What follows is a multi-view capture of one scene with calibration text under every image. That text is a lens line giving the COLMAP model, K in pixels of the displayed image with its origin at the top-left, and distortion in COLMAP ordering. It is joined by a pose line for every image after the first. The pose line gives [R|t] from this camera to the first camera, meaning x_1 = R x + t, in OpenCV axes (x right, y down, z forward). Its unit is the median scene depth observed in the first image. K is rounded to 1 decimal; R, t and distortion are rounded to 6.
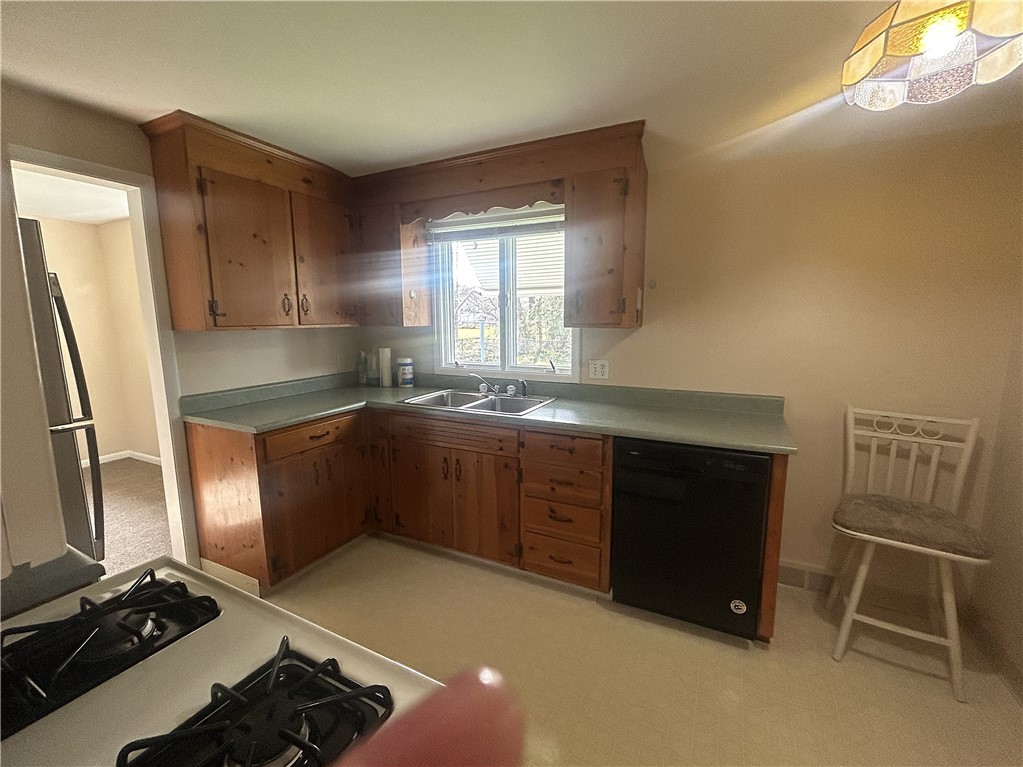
lens RADIAL K [[429.5, 0, 516.6], [0, 429.5, 382.1], [0, 0, 1]] dist [-0.003511, -0.000189]
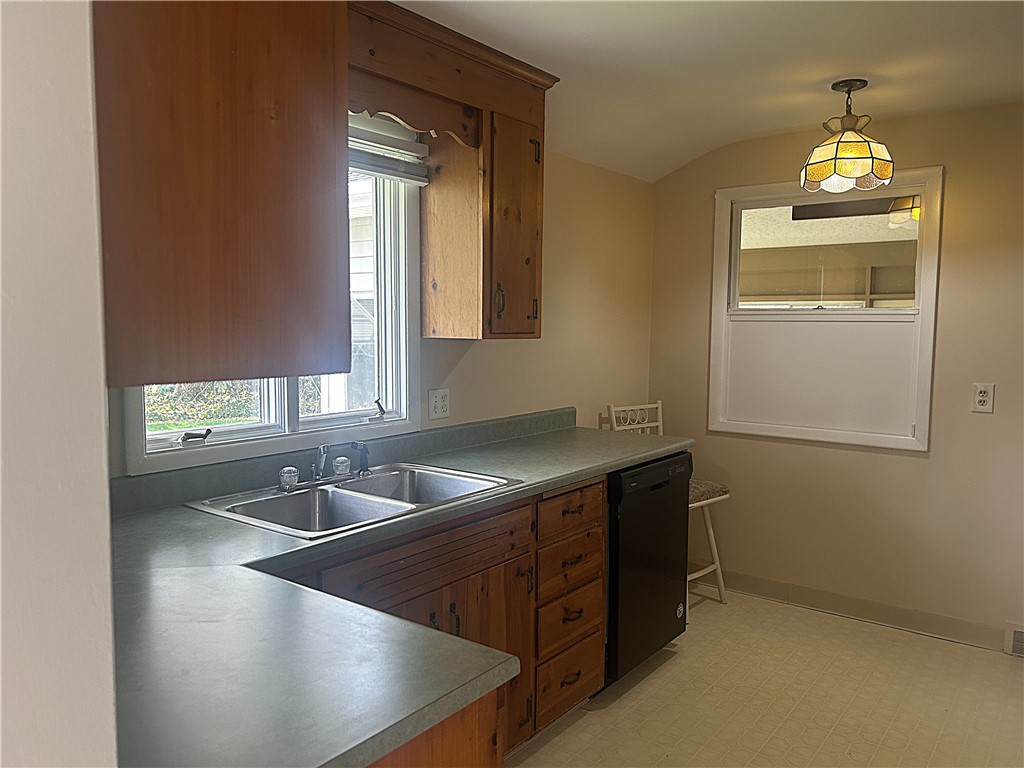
lens RADIAL K [[771.2, 0, 512.1], [0, 771.2, 381.0], [0, 0, 1]] dist [0.007627, -0.004212]
pose [[0.194377, -0.068730, 0.978516, -0.910655], [0.140118, 0.989258, 0.041651, -0.096087], [-0.970868, 0.129012, 0.201919, 0.665618]]
